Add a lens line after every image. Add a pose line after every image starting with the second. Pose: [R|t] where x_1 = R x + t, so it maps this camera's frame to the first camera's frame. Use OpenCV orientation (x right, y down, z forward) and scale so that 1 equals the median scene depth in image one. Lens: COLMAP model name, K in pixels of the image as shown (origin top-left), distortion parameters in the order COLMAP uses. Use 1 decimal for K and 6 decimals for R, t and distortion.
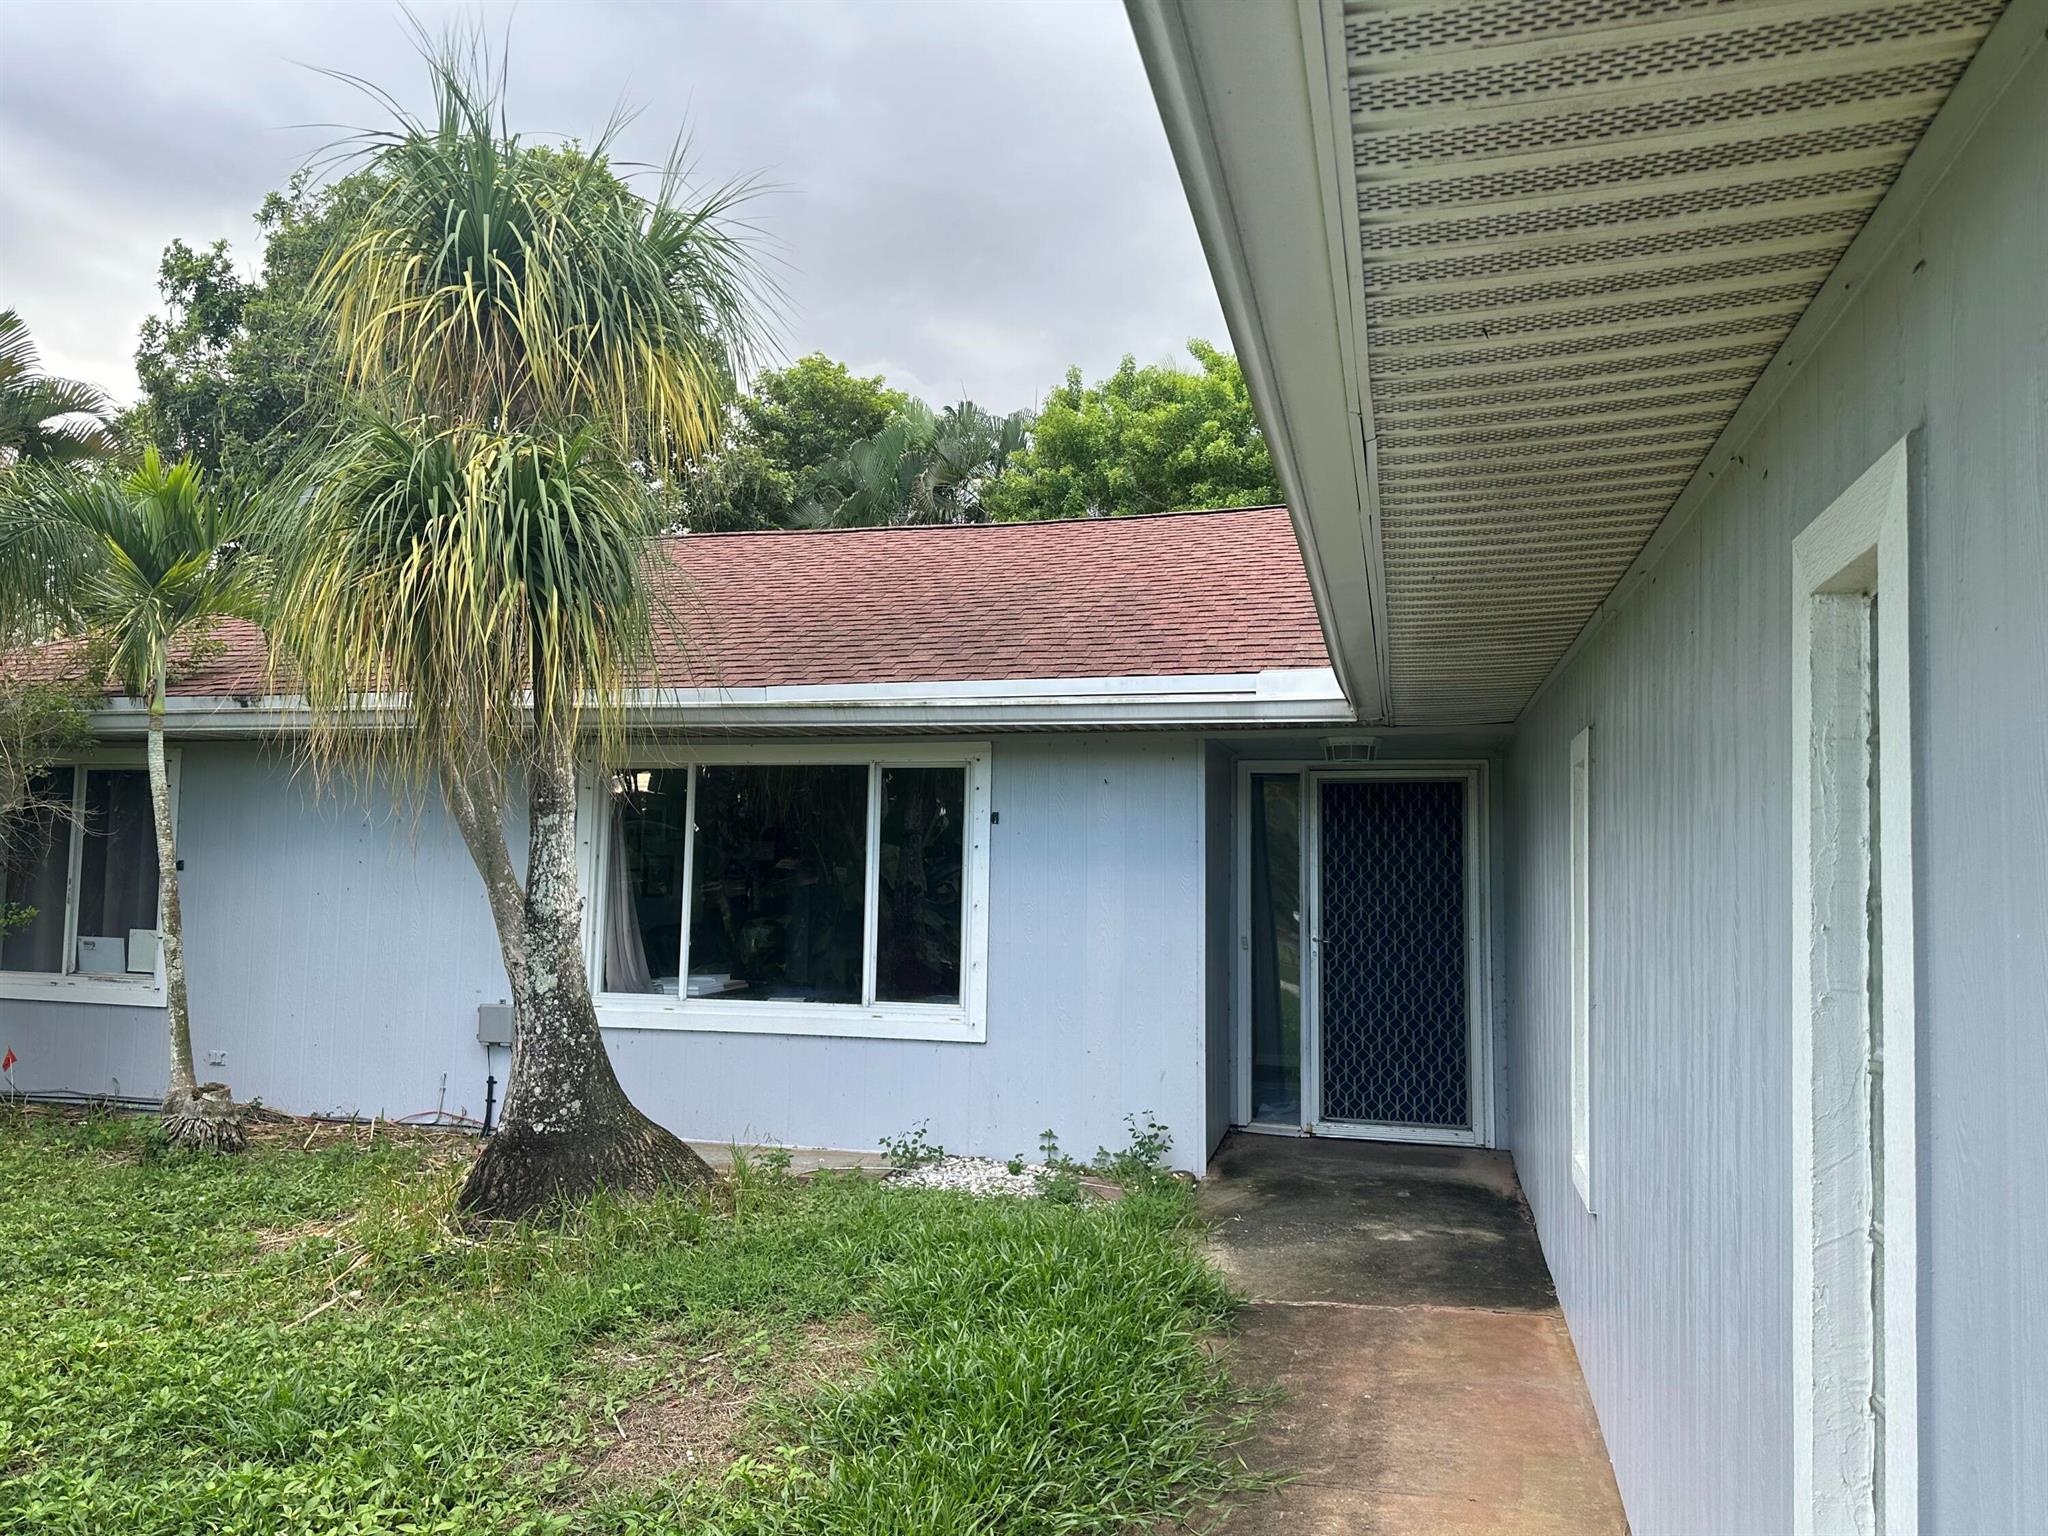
lens RADIAL K [[1389.9, 0, 1023.6], [0, 1389.9, 757.2], [0, 0, 1]] dist [0.039296, -0.002978]
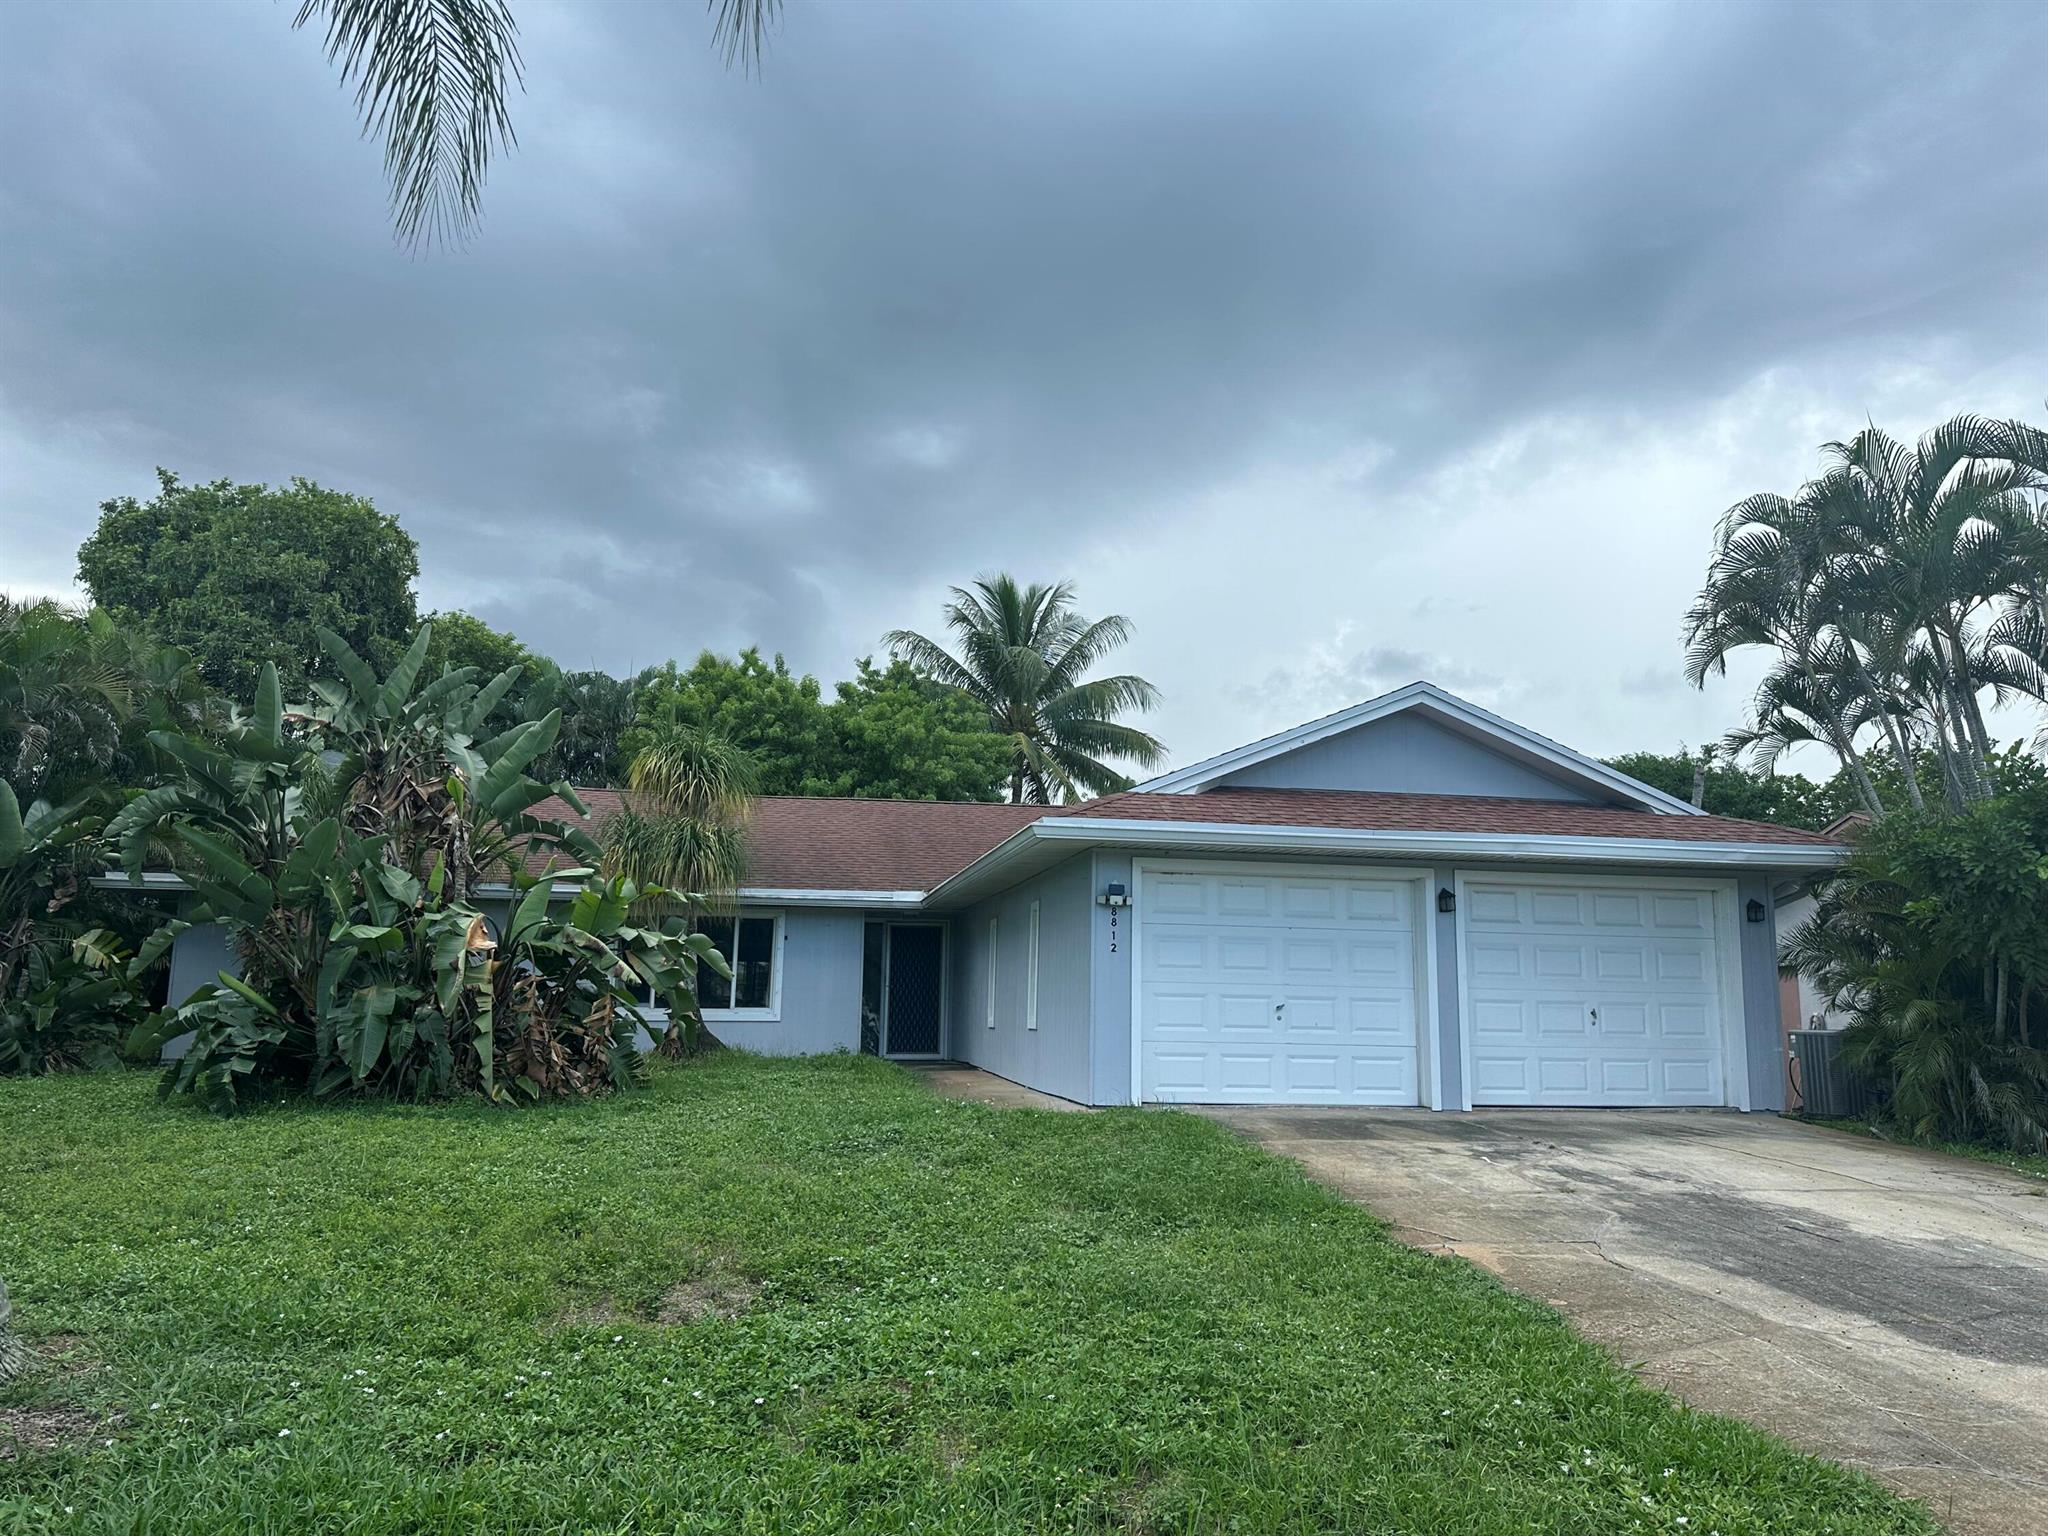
lens RADIAL K [[1389.9, 0, 1023.6], [0, 1389.9, 757.2], [0, 0, 1]] dist [0.039296, -0.002978]
pose [[0.894048, 0.072281, 0.442102, -0.798797], [-0.030036, 0.994348, -0.101831, -0.042982], [-0.446964, 0.077762, 0.891166, -1.591500]]
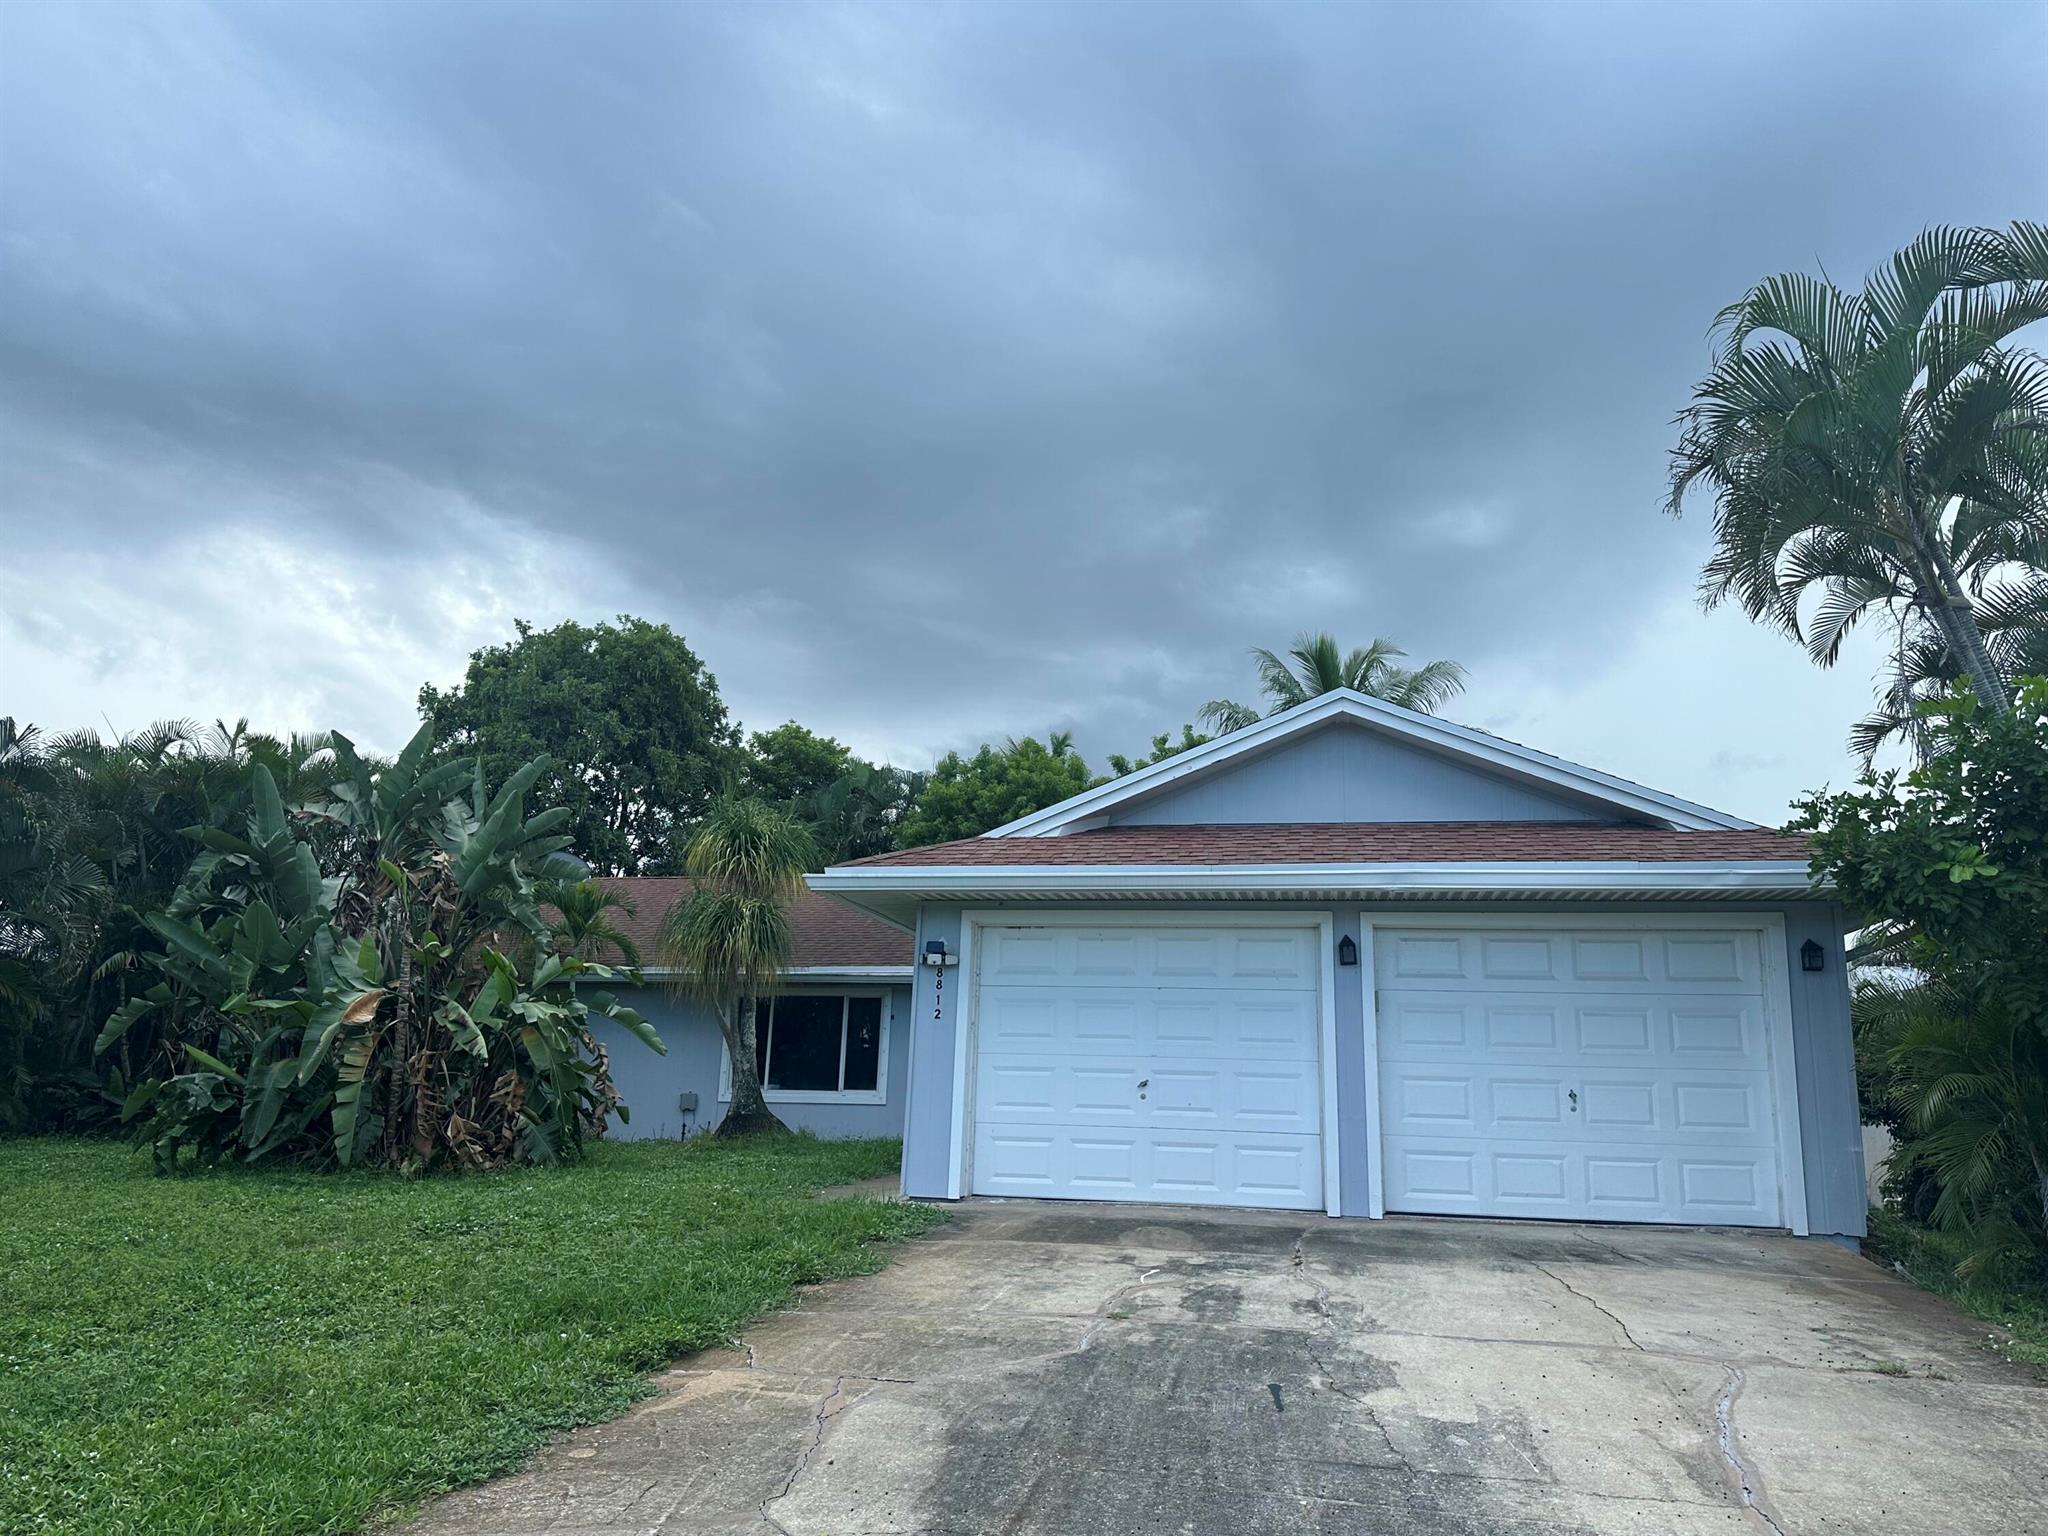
lens RADIAL K [[1386.2, 0, 1078.0], [0, 1386.2, 765.3], [0, 0, 1]] dist [0.071317, -0.076628]
pose [[0.995059, 0.026378, 0.095716, 0.061889], [-0.011246, 0.987802, -0.155310, -0.021692], [-0.098645, 0.153466, 0.983218, -1.638722]]
